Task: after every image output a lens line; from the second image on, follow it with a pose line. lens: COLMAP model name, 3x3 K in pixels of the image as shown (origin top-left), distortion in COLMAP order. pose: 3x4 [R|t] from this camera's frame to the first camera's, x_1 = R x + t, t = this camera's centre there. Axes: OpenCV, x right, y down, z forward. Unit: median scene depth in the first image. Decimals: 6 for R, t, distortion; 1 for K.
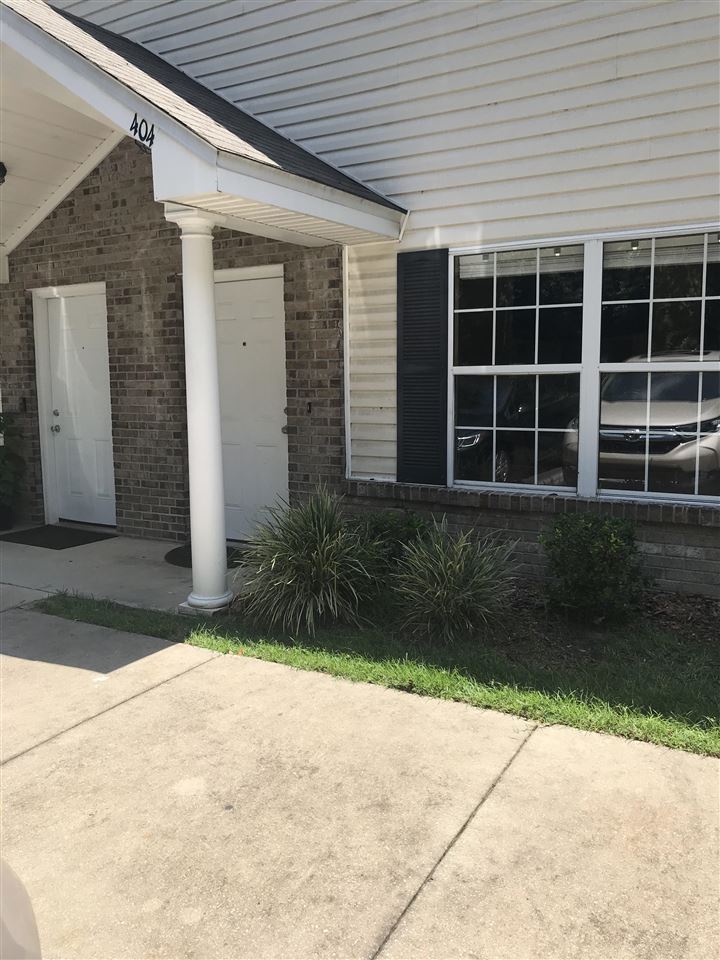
lens RADIAL K [[792.9, 0, 392.8], [0, 792.9, 497.0], [0, 0, 1]] dist [0.020676, -0.027799]
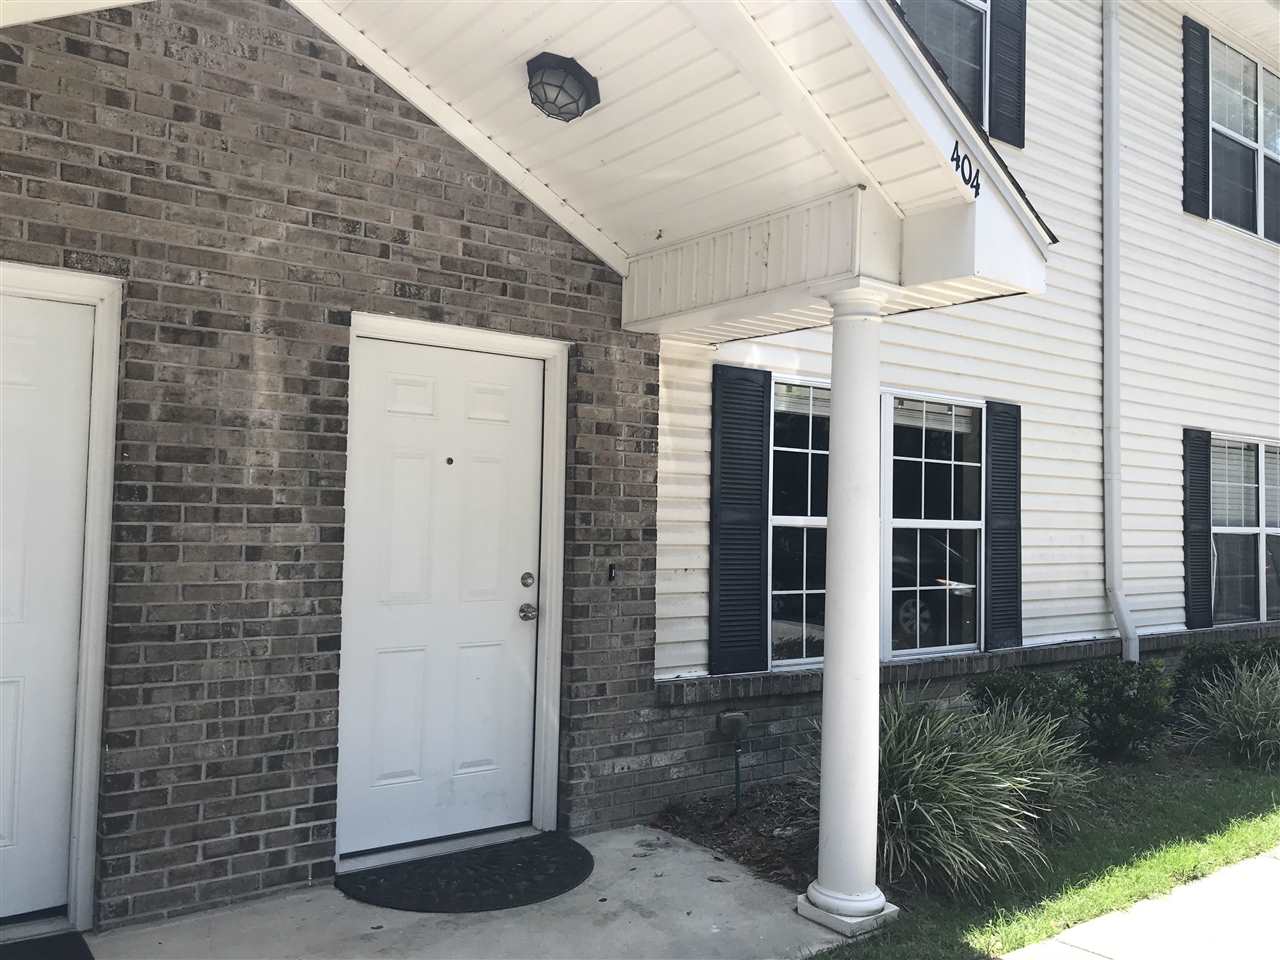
lens RADIAL K [[1057.2, 0, 581.8], [0, 1057.2, 498.6], [0, 0, 1]] dist [0.020676, -0.027799]
pose [[0.398114, 0.032701, 0.916753, -0.923649], [0.112991, 0.990006, -0.084382, -0.109493], [-0.910351, 0.137179, 0.390440, 0.726431]]
